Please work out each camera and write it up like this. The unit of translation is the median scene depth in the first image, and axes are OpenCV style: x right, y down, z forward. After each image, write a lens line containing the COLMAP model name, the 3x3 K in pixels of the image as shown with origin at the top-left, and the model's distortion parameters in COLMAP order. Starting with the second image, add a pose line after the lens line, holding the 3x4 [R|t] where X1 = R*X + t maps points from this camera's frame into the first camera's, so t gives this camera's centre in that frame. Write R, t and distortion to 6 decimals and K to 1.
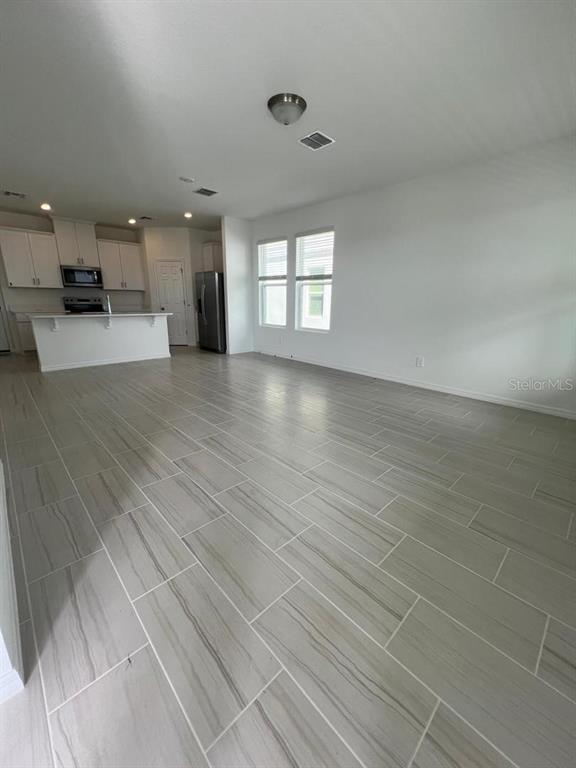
lens RADIAL K [[308.5, 0, 293.3], [0, 308.5, 383.3], [0, 0, 1]] dist [-0.005955, 0.001241]
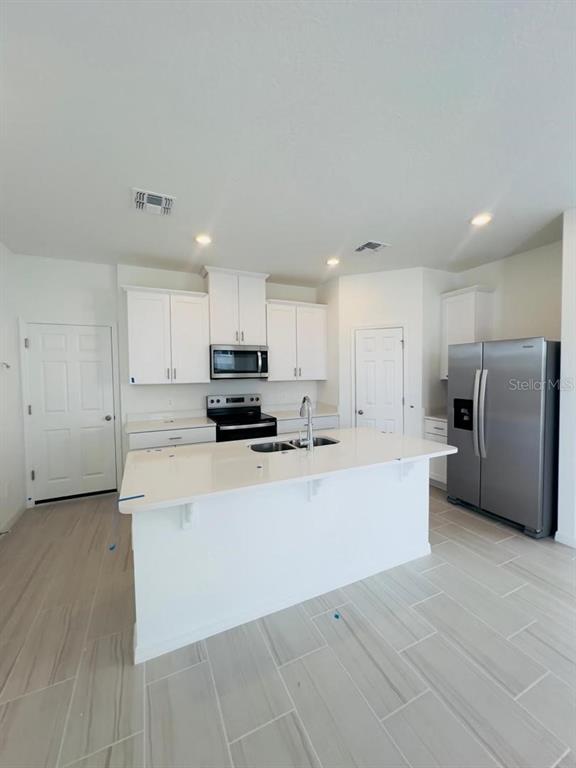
lens RADIAL K [[308.5, 0, 291.3], [0, 308.5, 381.7], [0, 0, 1]] dist [-0.005955, 0.001241]
pose [[0.947274, -0.018936, -0.319864, -0.427494], [-0.057164, 0.972251, -0.226849, -0.192702], [0.315284, 0.233173, 0.919906, 0.528797]]
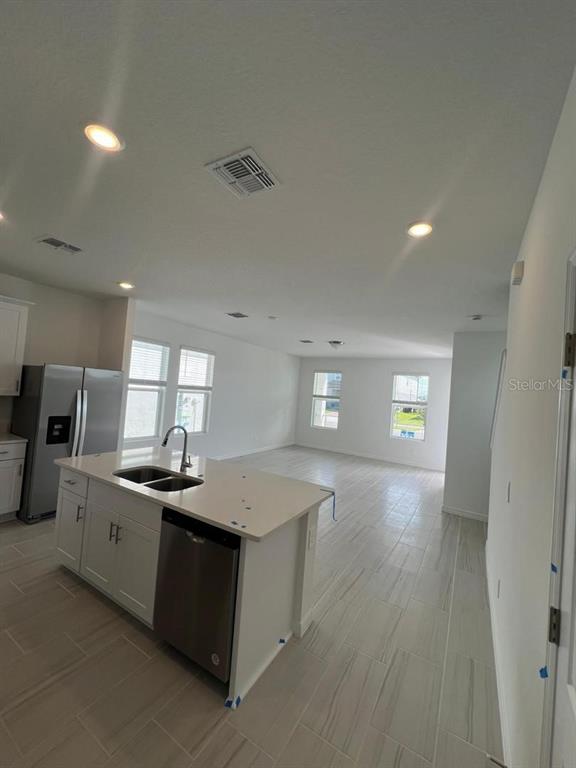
lens RADIAL K [[308.5, 0, 291.6], [0, 308.5, 386.4], [0, 0, 1]] dist [-0.005955, 0.001241]
pose [[-0.259226, -0.006064, 0.965798, -1.018562], [0.198835, 0.978224, 0.059511, -0.309502], [-0.945128, 0.207461, -0.252375, 0.859321]]
